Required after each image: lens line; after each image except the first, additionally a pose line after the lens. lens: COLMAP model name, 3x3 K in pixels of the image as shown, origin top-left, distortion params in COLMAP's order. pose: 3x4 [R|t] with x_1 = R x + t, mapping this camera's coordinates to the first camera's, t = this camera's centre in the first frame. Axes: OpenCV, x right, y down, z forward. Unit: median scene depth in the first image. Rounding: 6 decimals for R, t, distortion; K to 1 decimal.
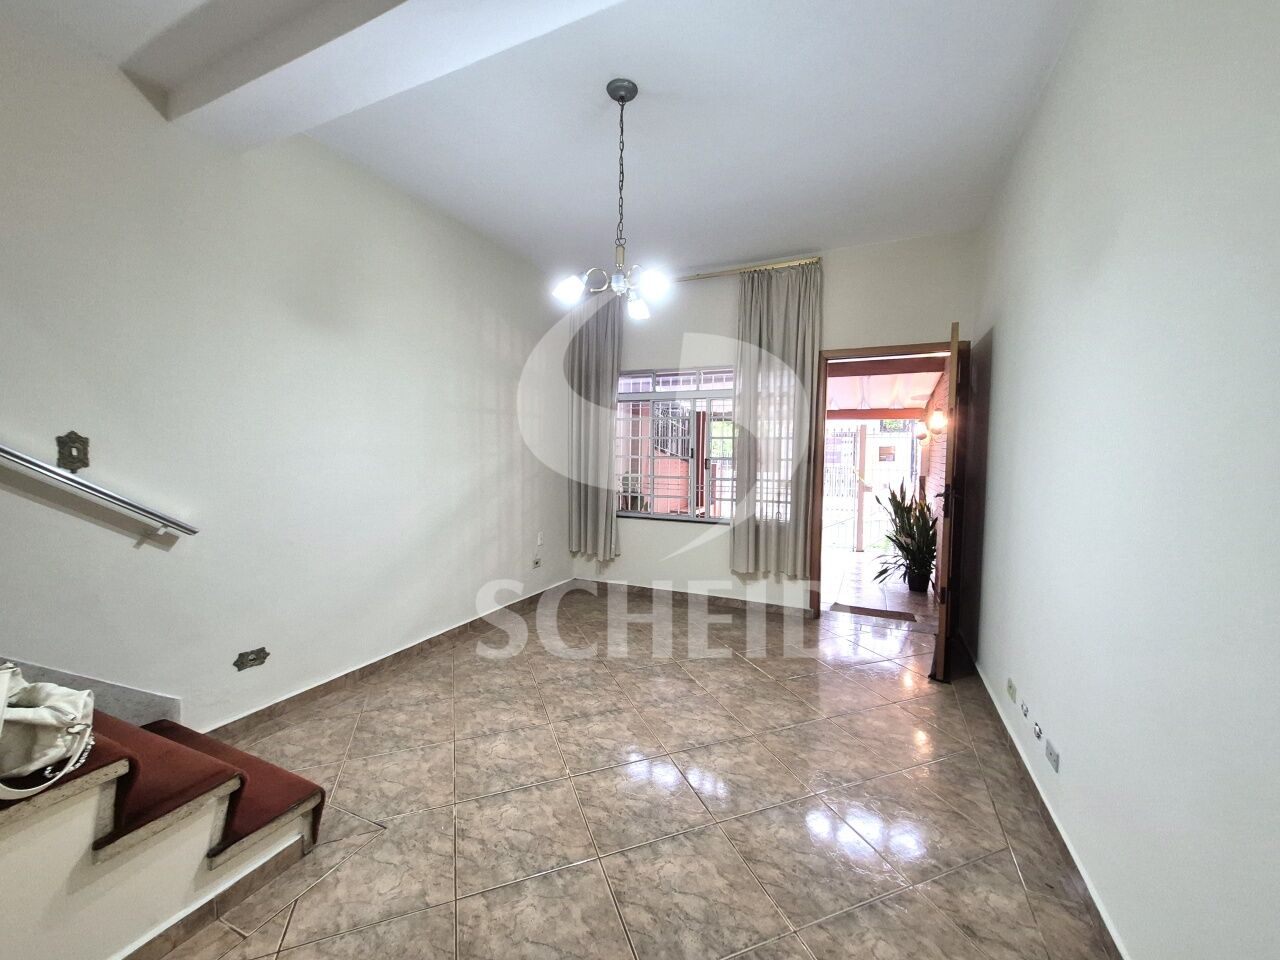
lens RADIAL K [[507.0, 0, 639.0], [0, 507.0, 476.9], [0, 0, 1]] dist [-0.001128, -0.001466]
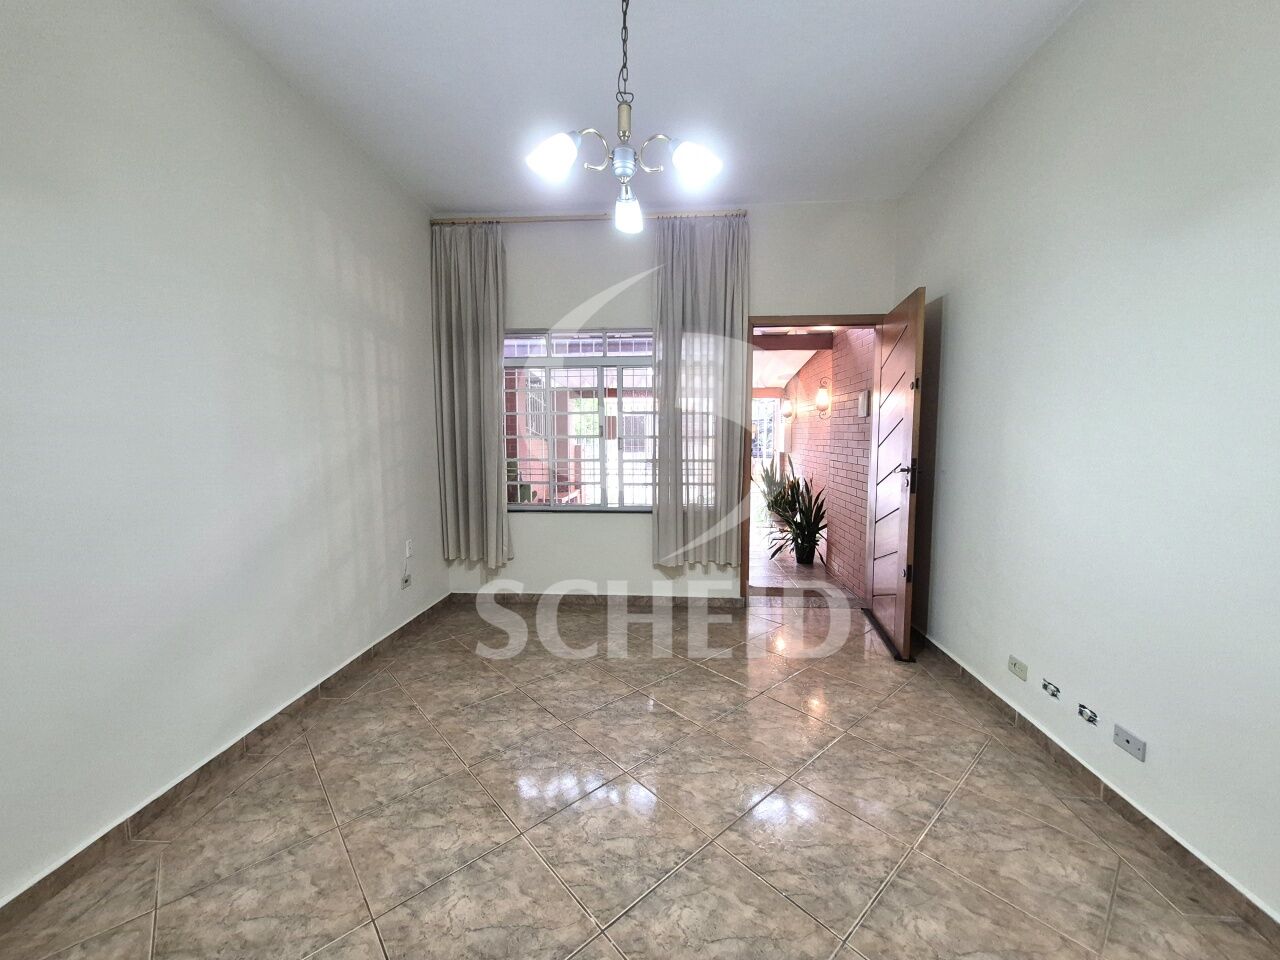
lens RADIAL K [[507.0, 0, 646.6], [0, 507.0, 479.7], [0, 0, 1]] dist [-0.001128, -0.001466]
pose [[0.932217, -0.043700, 0.359253, -0.205704], [0.029626, 0.998566, 0.044592, -0.002402], [-0.360686, -0.030926, 0.932174, 0.286351]]
